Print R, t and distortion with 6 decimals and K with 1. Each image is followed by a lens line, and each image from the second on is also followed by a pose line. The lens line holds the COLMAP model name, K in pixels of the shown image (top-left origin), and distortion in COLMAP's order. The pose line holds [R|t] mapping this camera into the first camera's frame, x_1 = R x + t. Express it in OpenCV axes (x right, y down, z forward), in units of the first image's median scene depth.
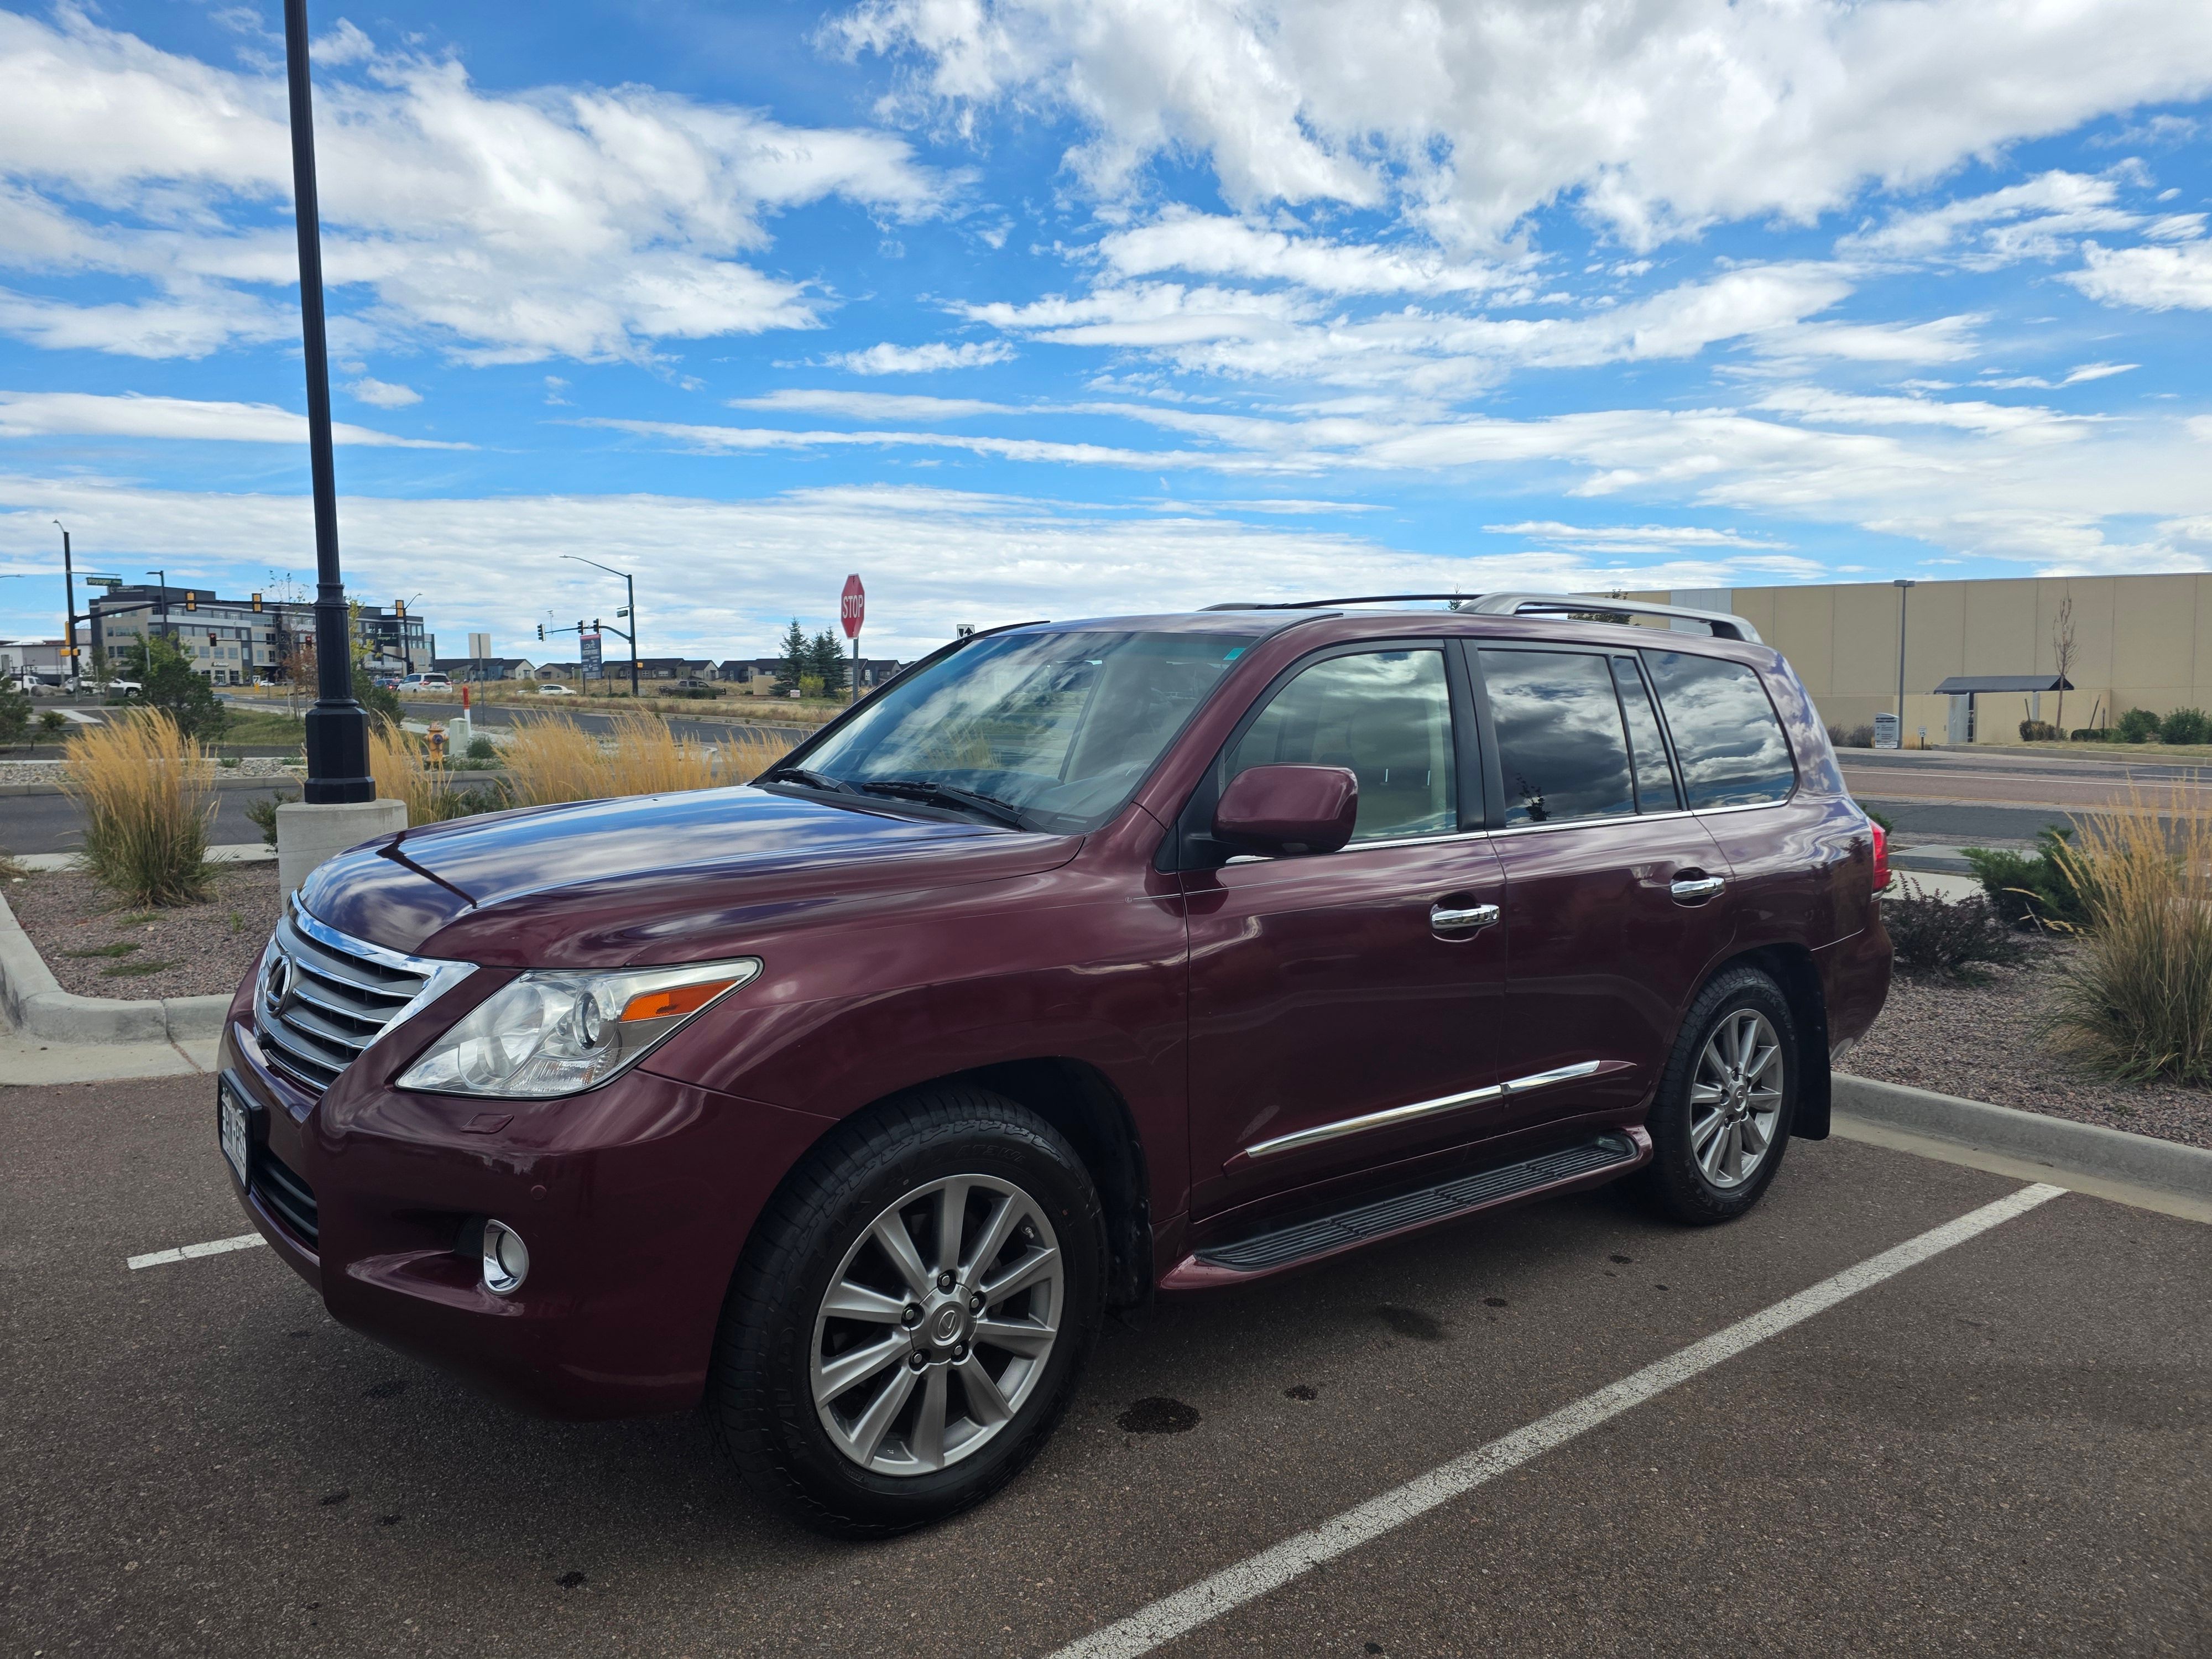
lens RADIAL K [[1478.6, 0, 1108.8], [0, 1478.6, 832.3], [0, 0, 1]] dist [0.065411, -0.058565]
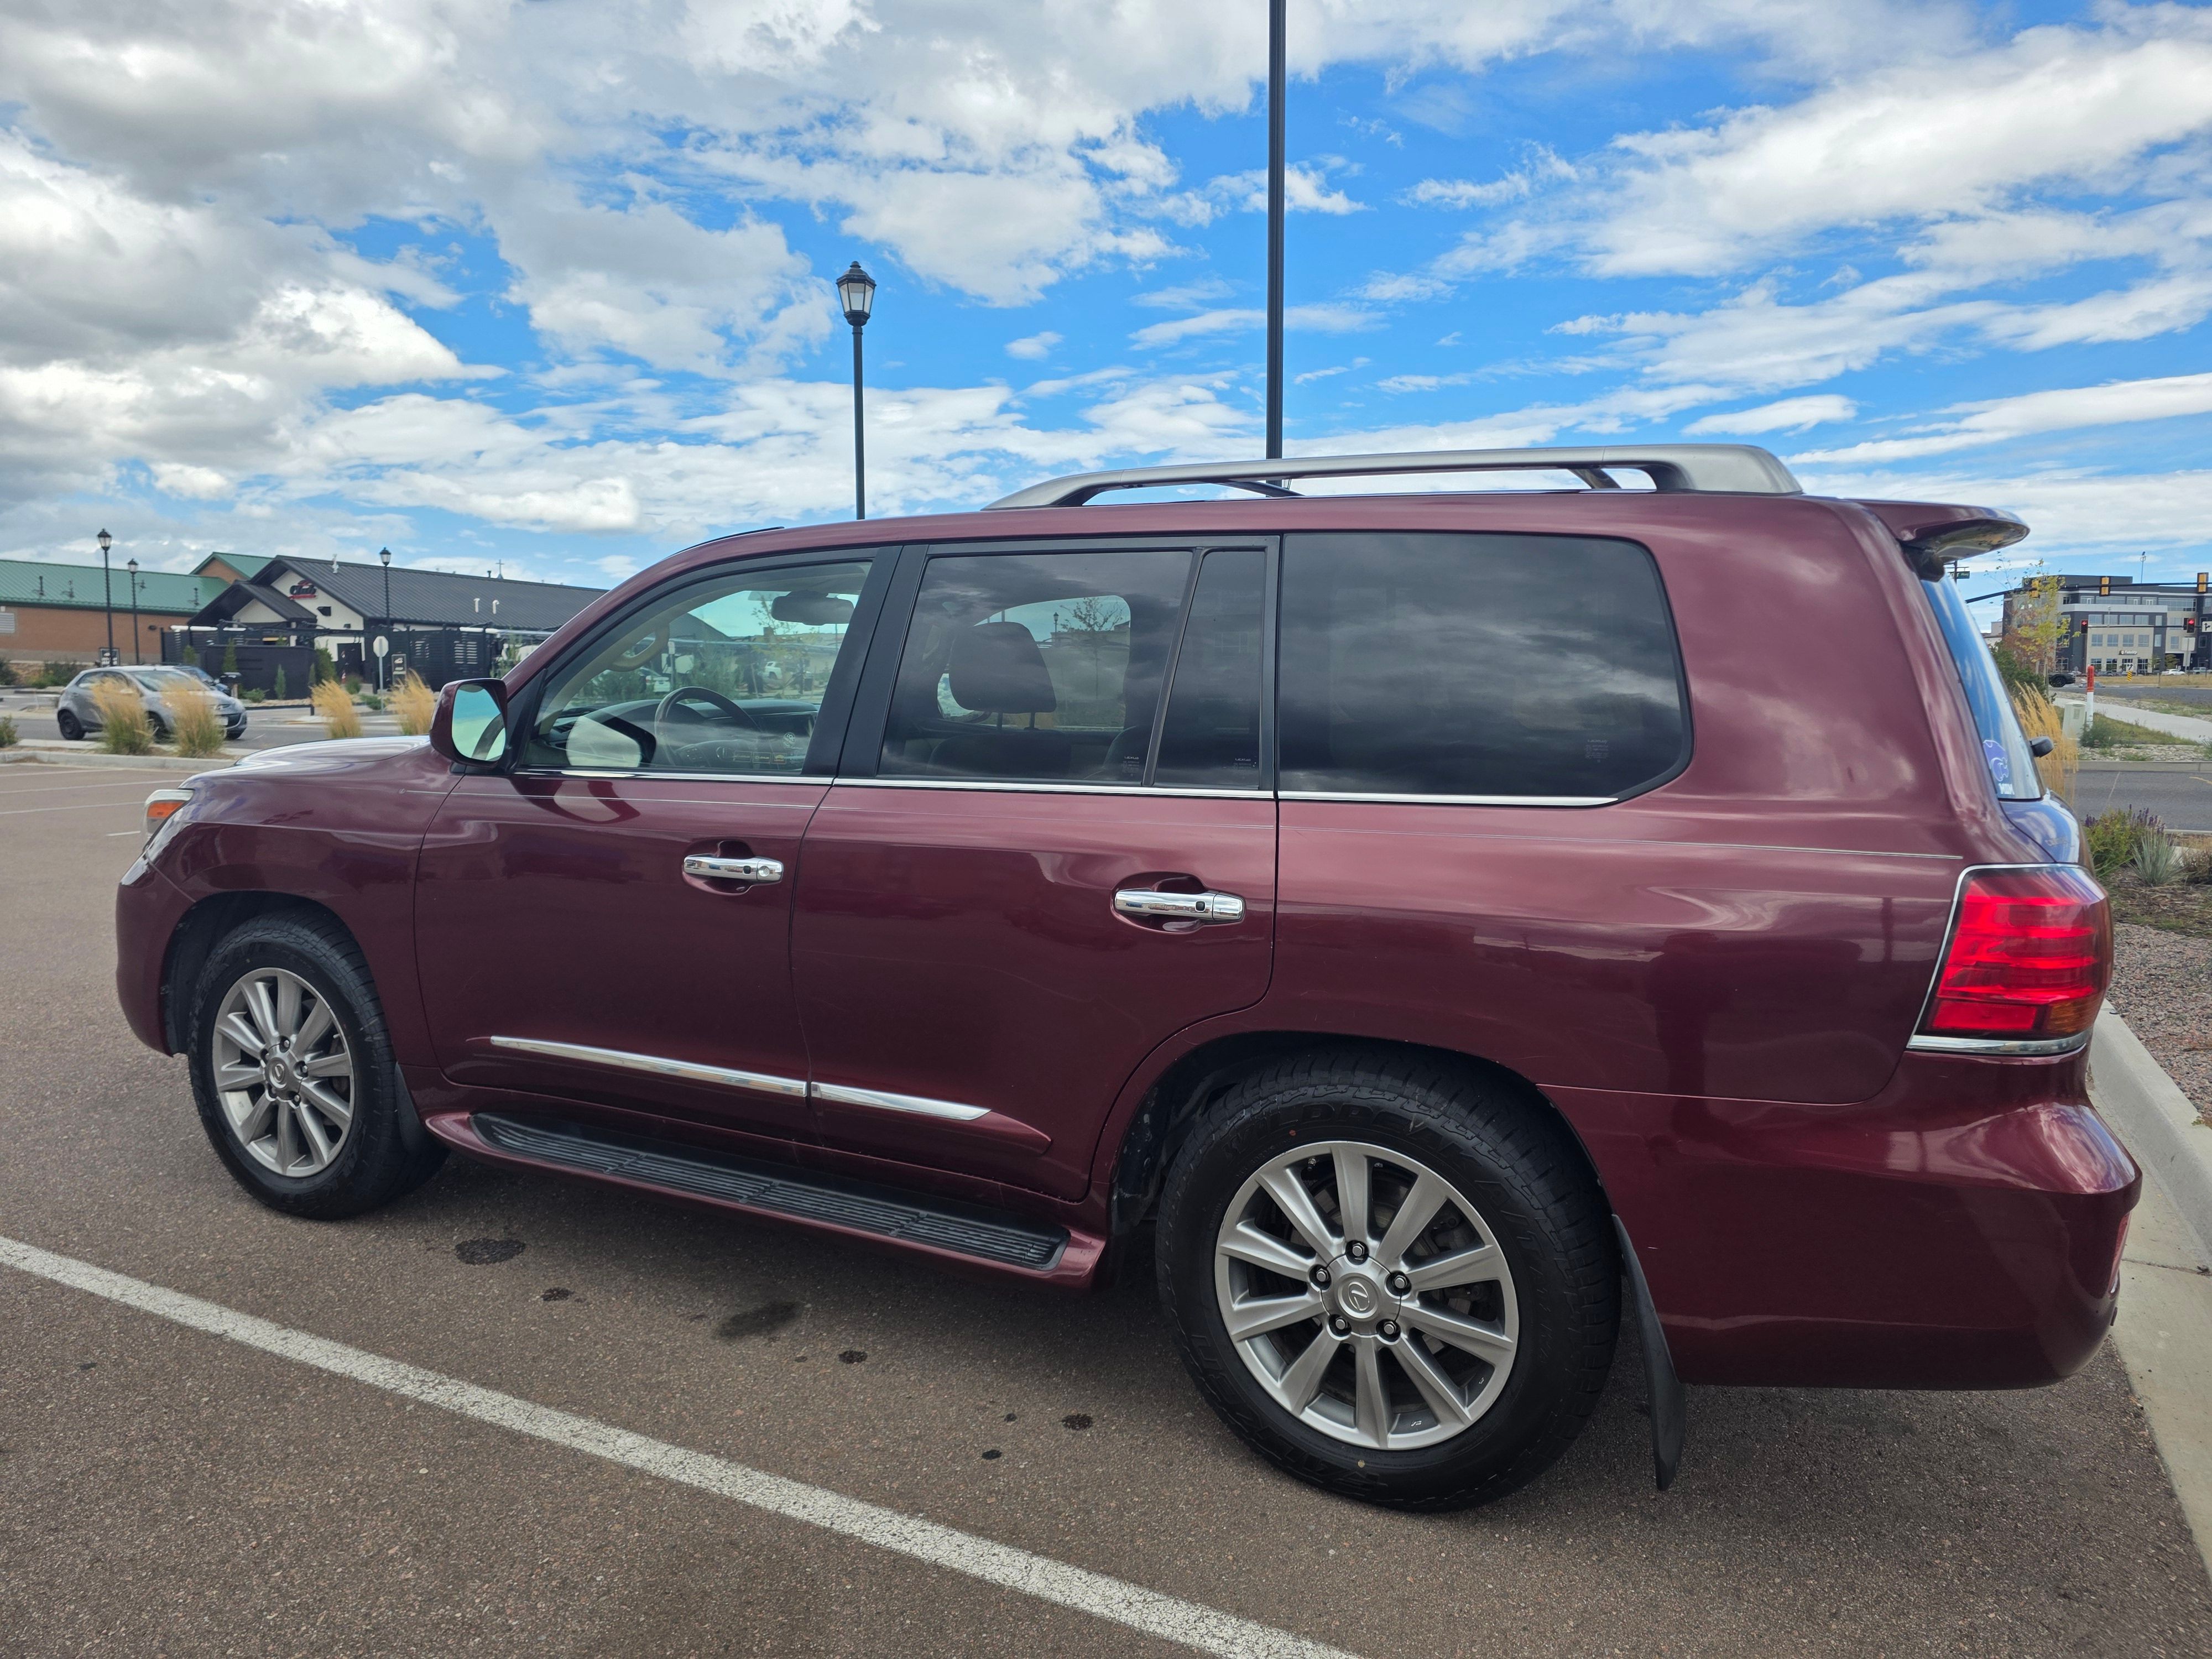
lens RADIAL K [[1478.6, 0, 1080.8], [0, 1478.6, 808.8], [0, 0, 1]] dist [0.065411, -0.058565]
pose [[0.417075, 0.076258, -0.905667, 1.097194], [-0.084110, 0.995436, 0.045083, -0.035280], [0.904972, 0.057372, 0.421586, 0.798240]]
